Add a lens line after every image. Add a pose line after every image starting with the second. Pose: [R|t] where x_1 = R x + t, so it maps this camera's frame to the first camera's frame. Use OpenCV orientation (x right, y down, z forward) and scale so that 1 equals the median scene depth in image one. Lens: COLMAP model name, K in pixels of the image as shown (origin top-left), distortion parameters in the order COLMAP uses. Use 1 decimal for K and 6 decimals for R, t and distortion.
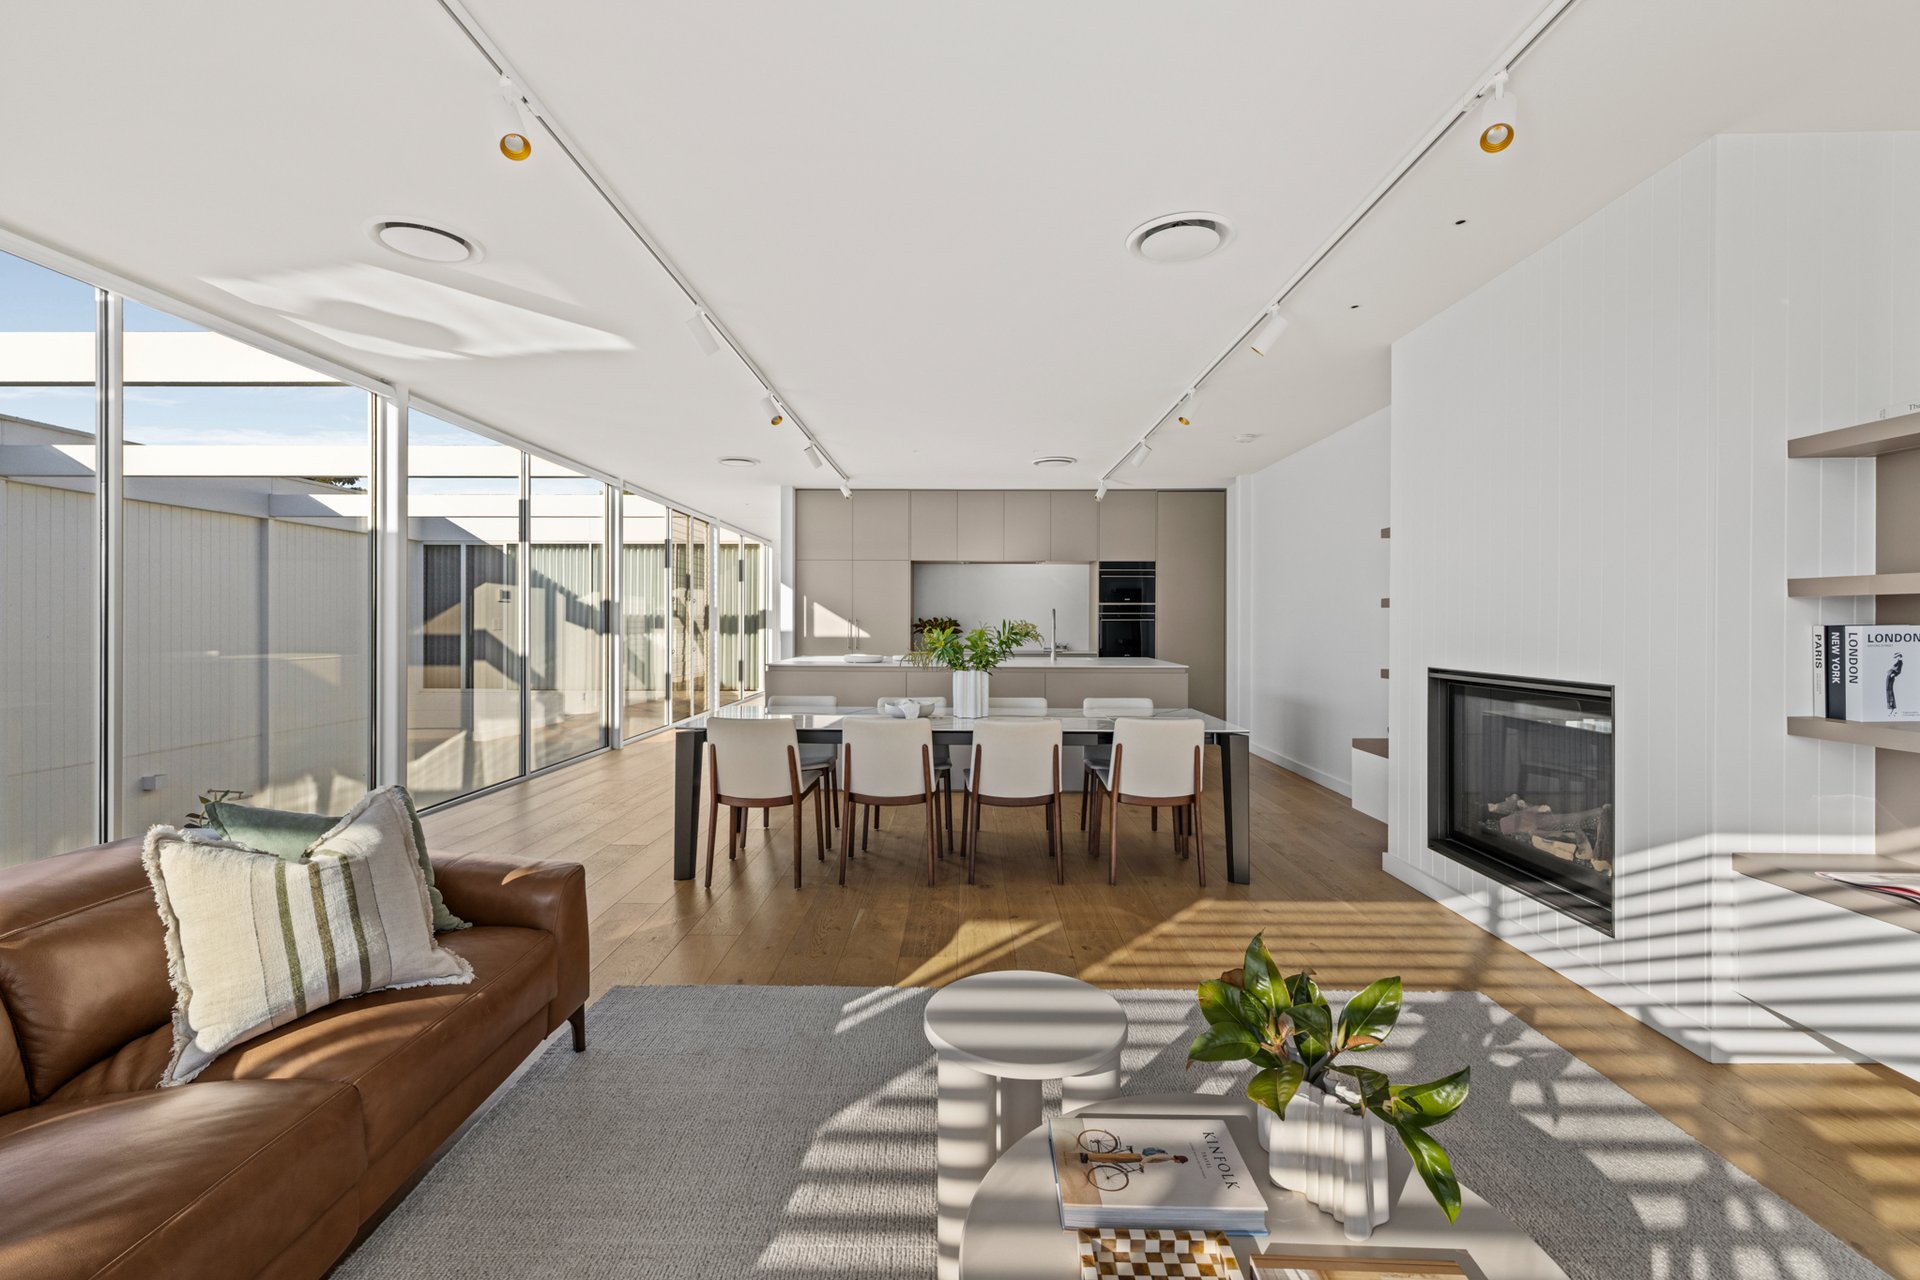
lens RADIAL K [[826.9, 0, 952.8], [0, 826.9, 624.0], [0, 0, 1]] dist [0.000499, -0.000065]
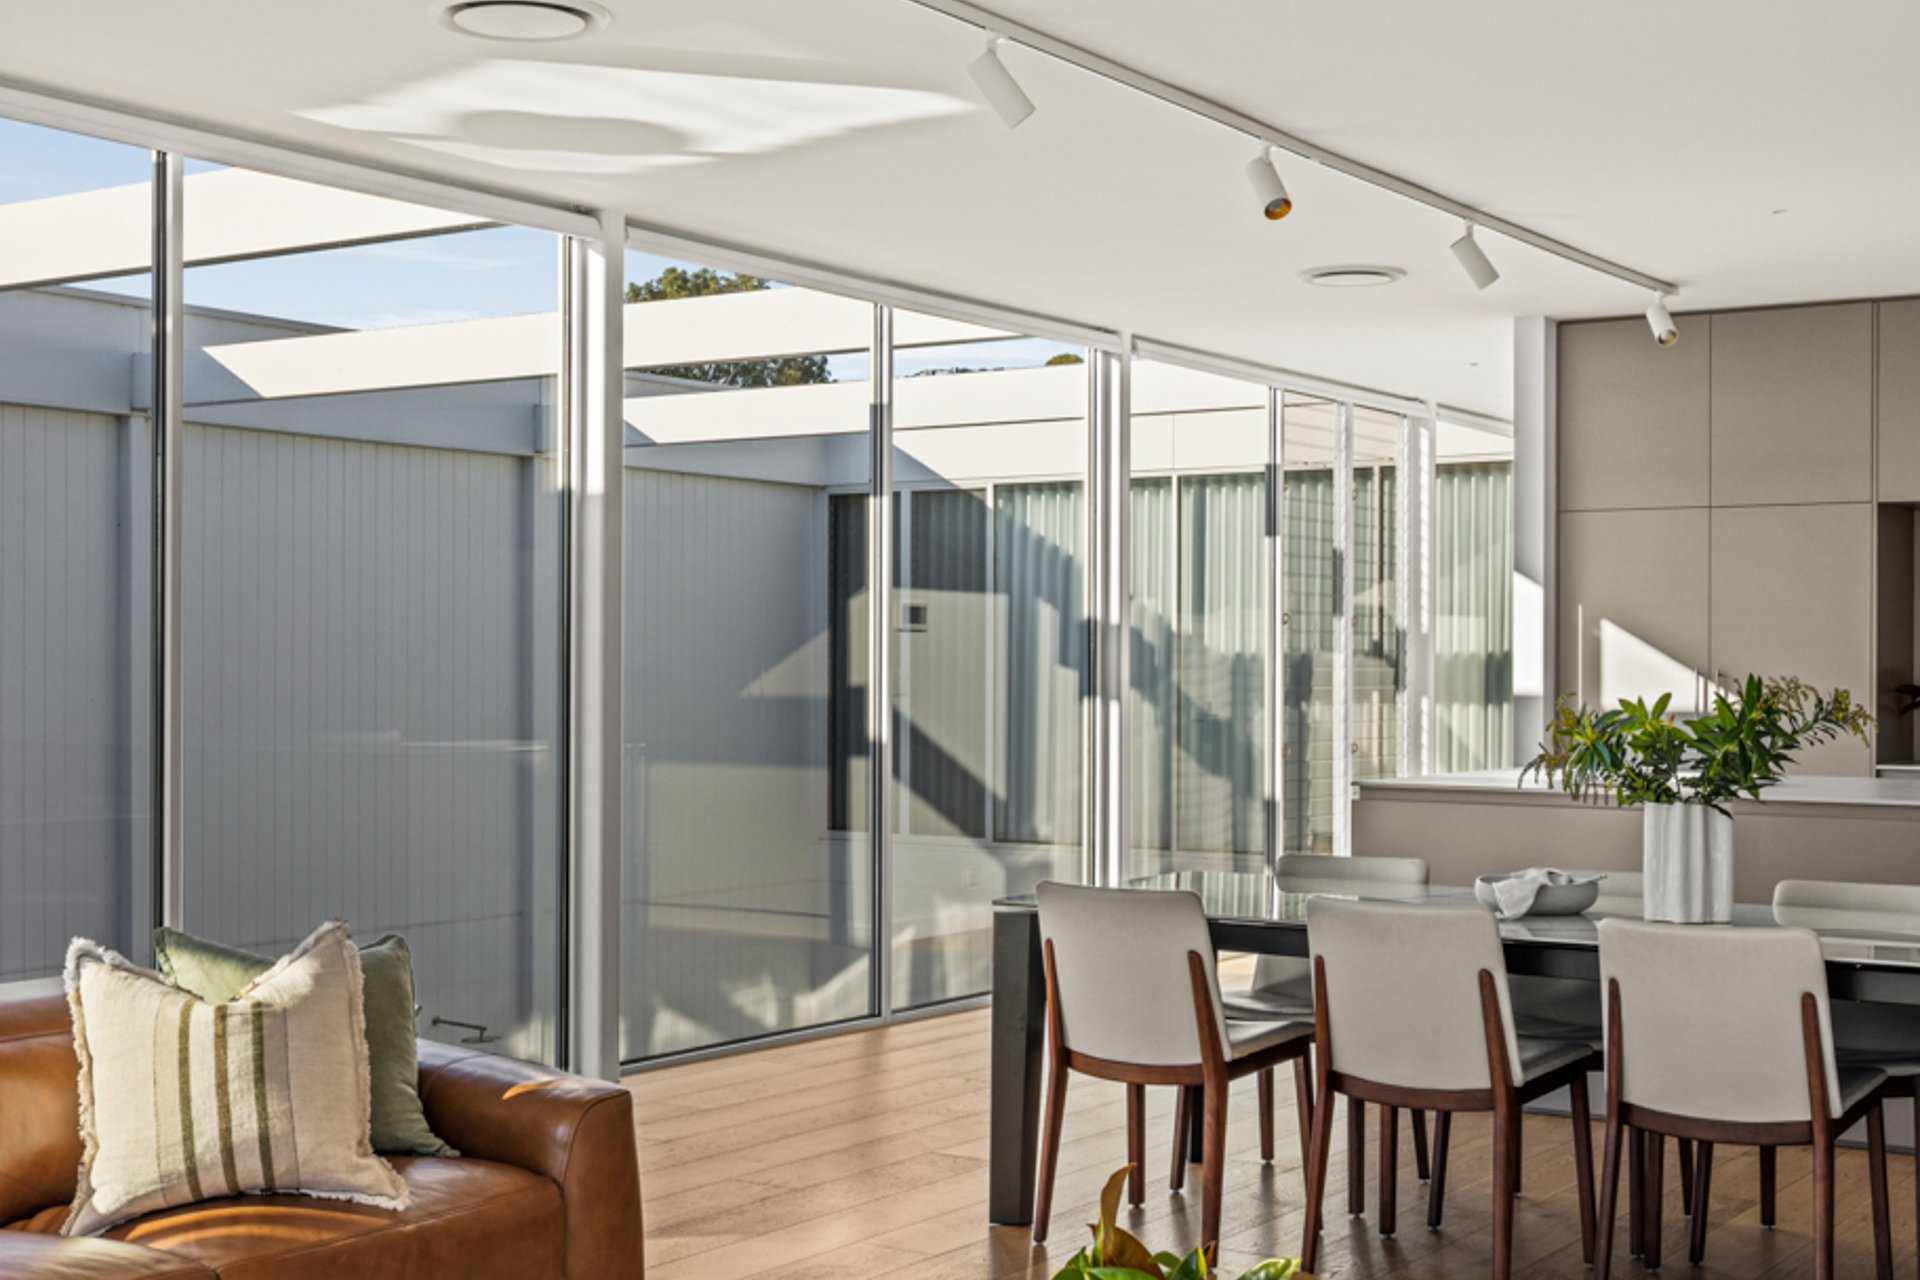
lens RADIAL K [[2572.1, 0, 960.0], [0, 2572.1, 640.0], [0, 0, 1]] dist [-0.019163, -0.080287]
pose [[0.838753, -0.008179, -0.544450, 0.266454], [-0.000329, 0.999879, -0.015527, -0.000618], [0.544511, 0.013203, 0.838649, -0.147012]]
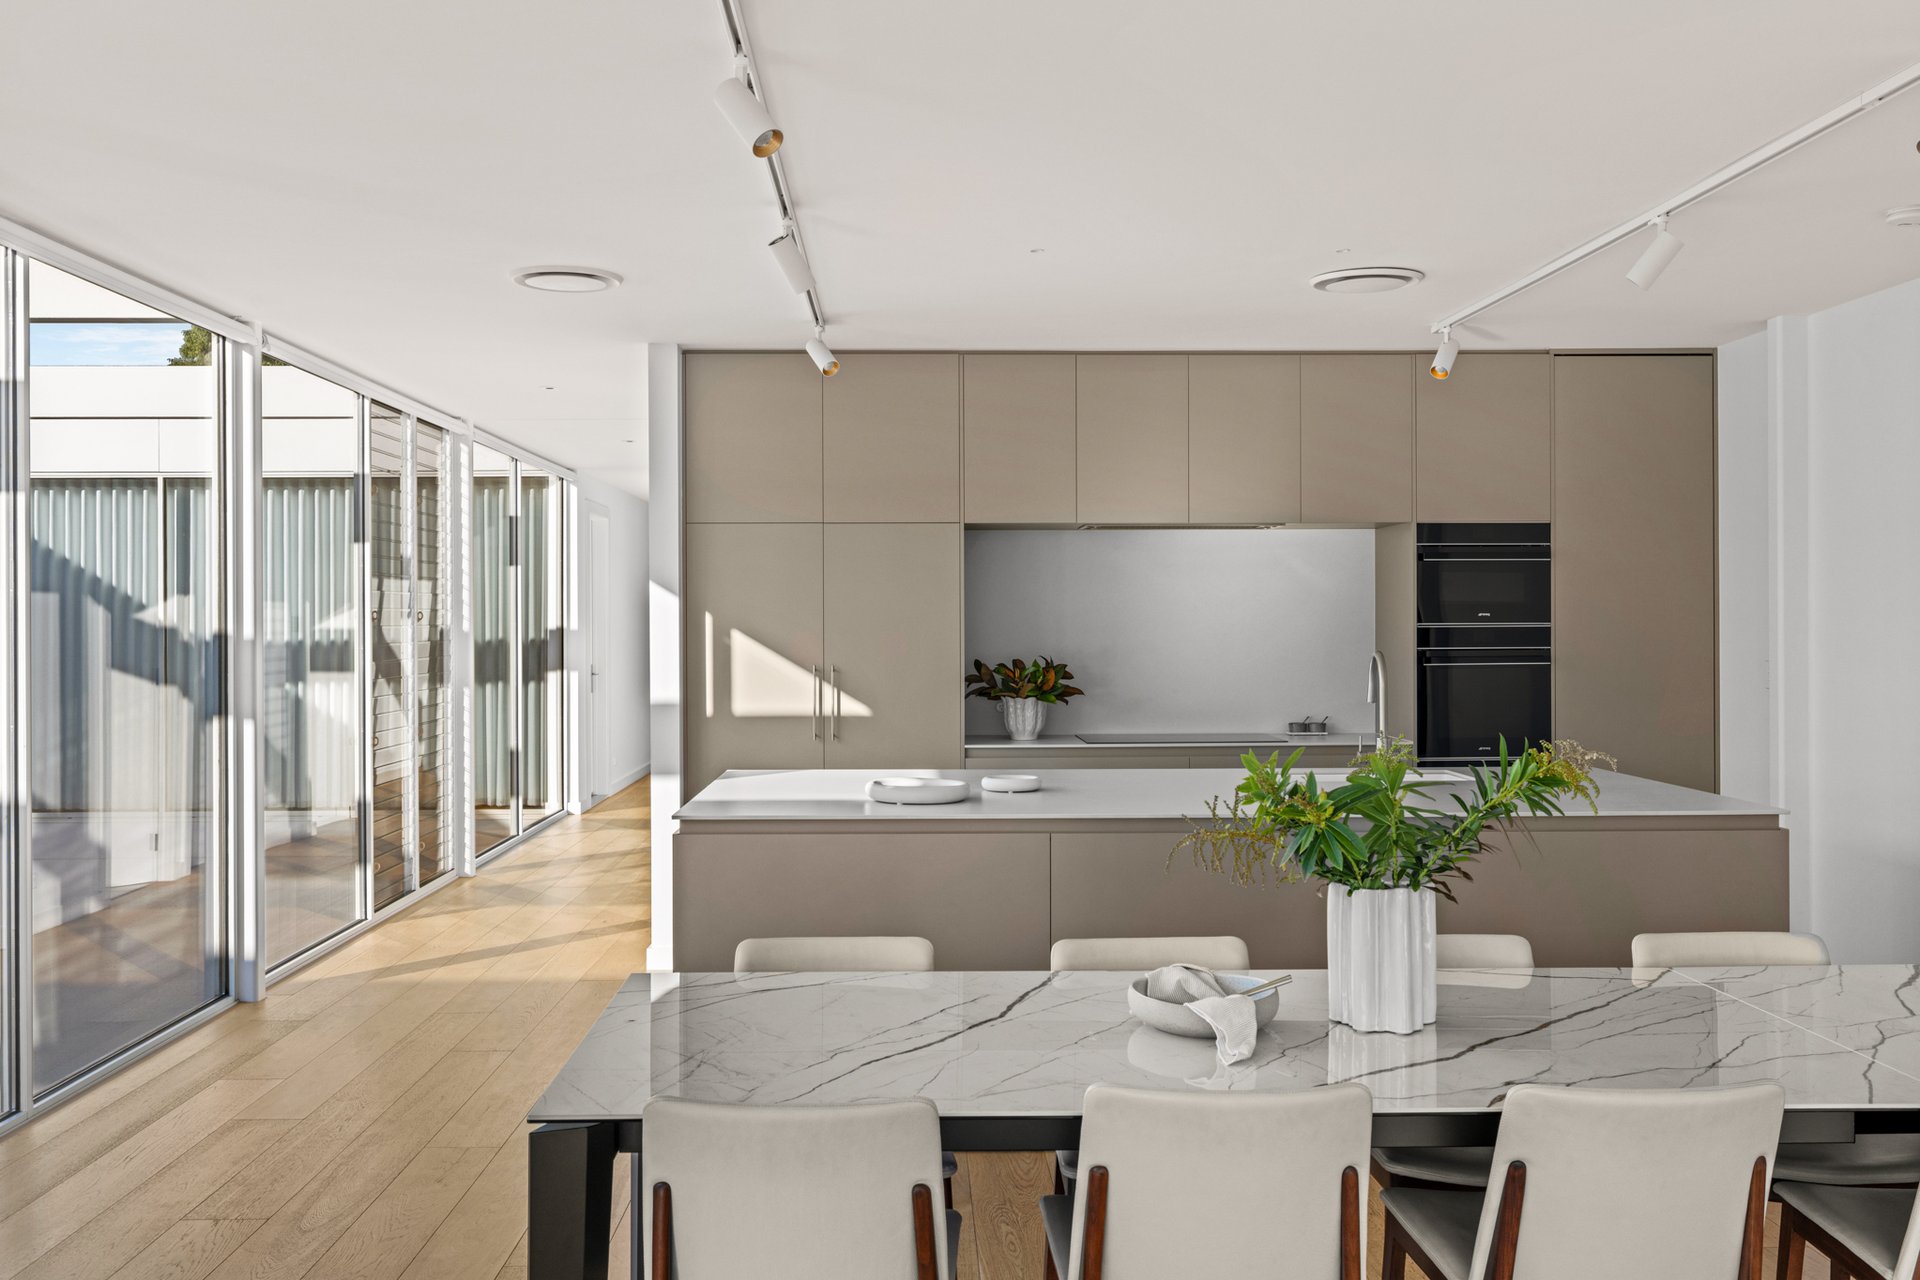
lens RADIAL K [[1722.7, 0, 962.4], [0, 1722.7, 619.5], [0, 0, 1]] dist [-0.105940, 0.164737]
pose [[0.999291, -0.006520, 0.037084, -0.102155], [0.006691, 0.999968, -0.004488, -0.031447], [-0.037054, 0.004733, 0.999302, 0.191580]]
